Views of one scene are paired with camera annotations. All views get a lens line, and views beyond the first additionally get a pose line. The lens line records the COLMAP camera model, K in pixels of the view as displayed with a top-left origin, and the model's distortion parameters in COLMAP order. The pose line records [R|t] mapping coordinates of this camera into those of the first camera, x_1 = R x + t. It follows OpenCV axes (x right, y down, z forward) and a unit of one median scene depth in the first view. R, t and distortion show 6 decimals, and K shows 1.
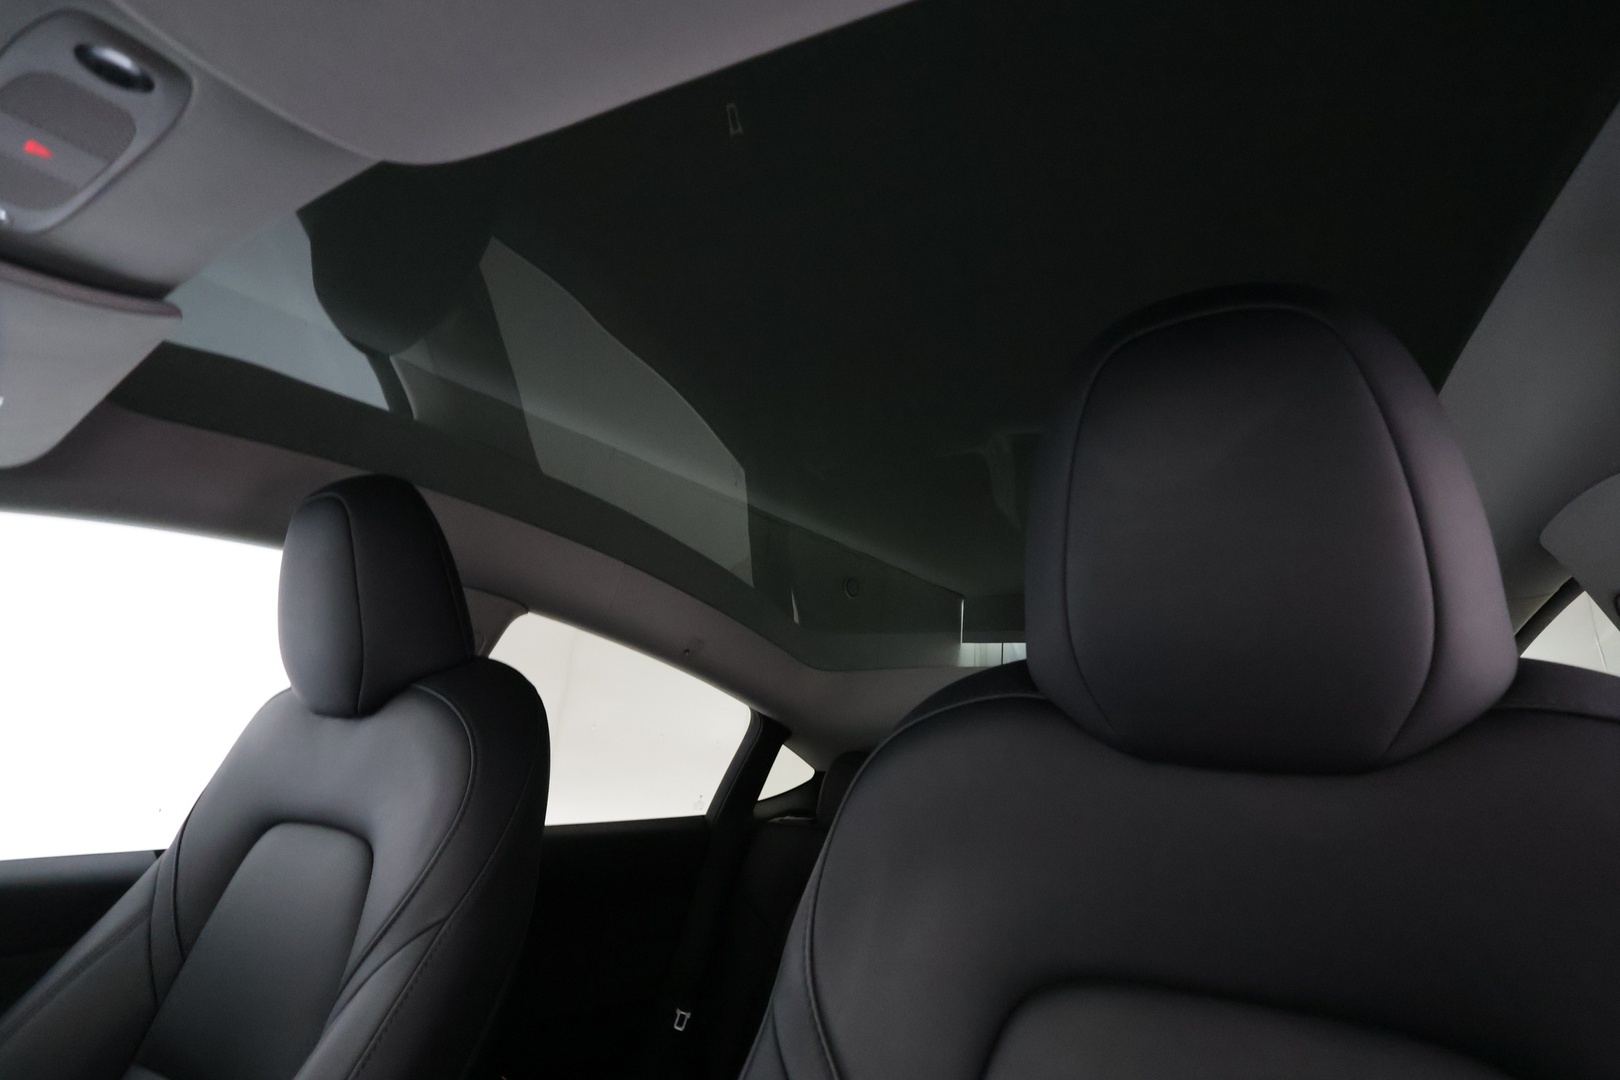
lens RADIAL K [[714.6, 0, 811.1], [0, 714.6, 518.7], [0, 0, 1]] dist [-0.002213, 0.000137]
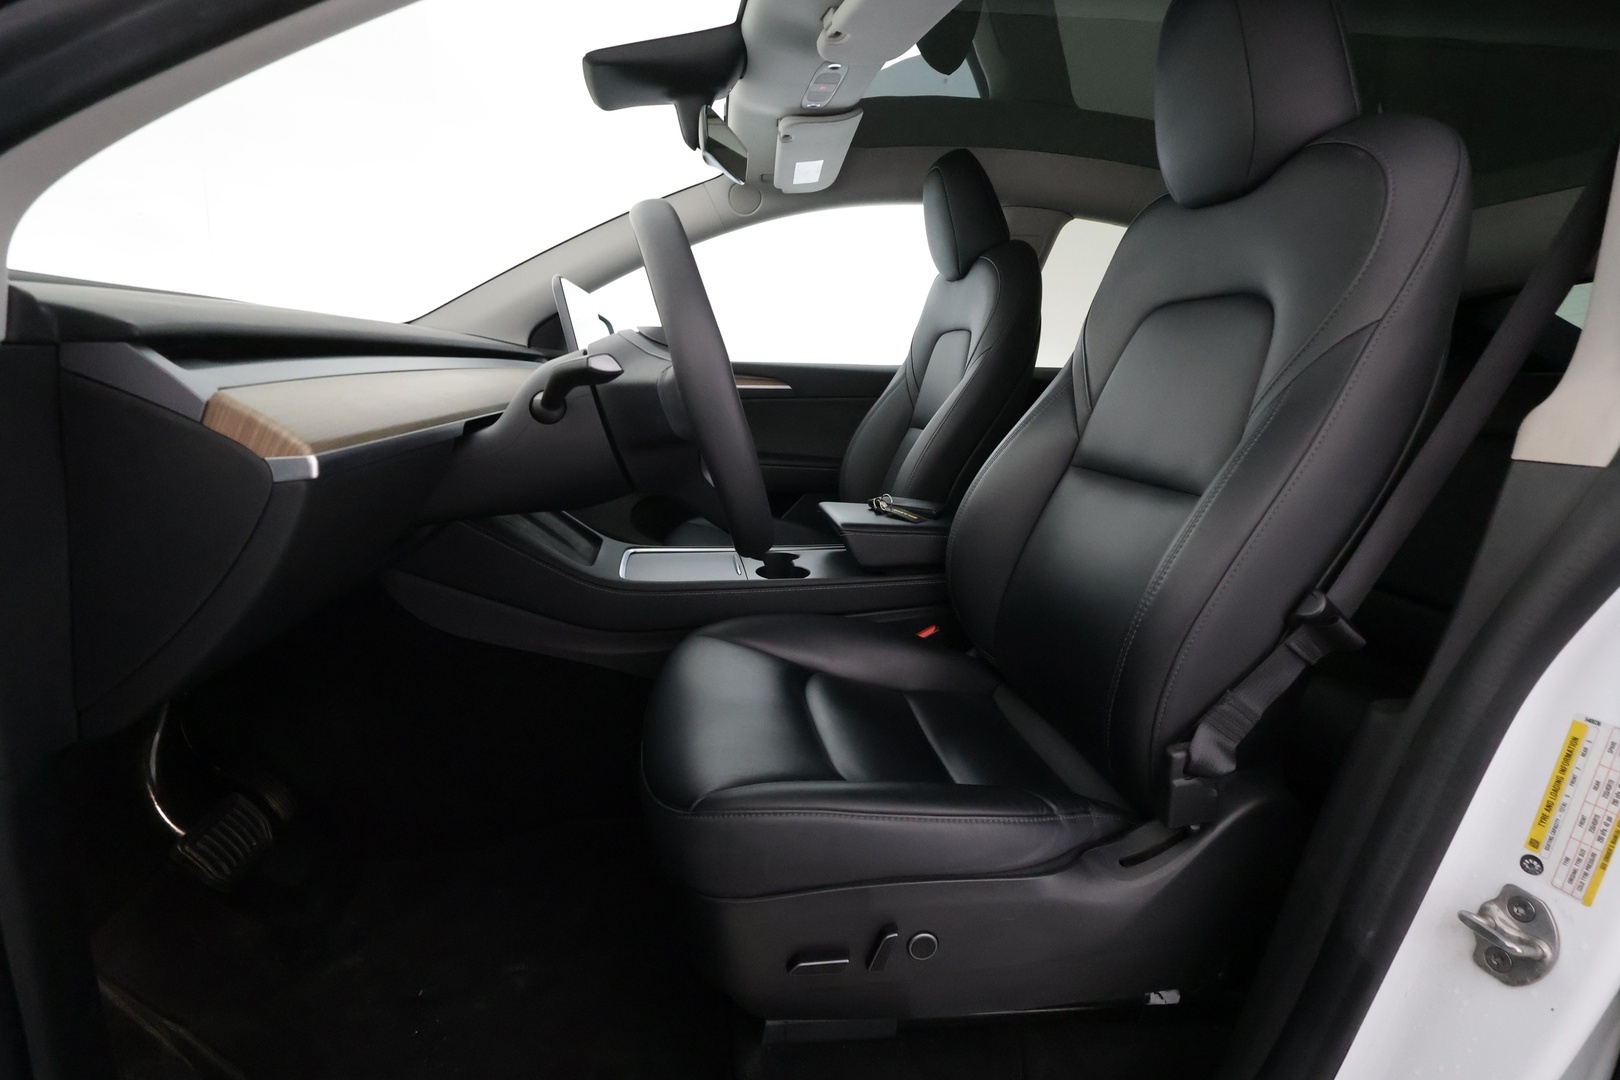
lens RADIAL K [[714.6, 0, 811.1], [0, 714.6, 518.7], [0, 0, 1]] dist [-0.002213, 0.000137]
pose [[0.654125, 0.128220, -0.745440, 0.700257], [0.241926, 0.898292, 0.366802, 0.031514], [0.716654, -0.420275, 0.556575, -0.747216]]
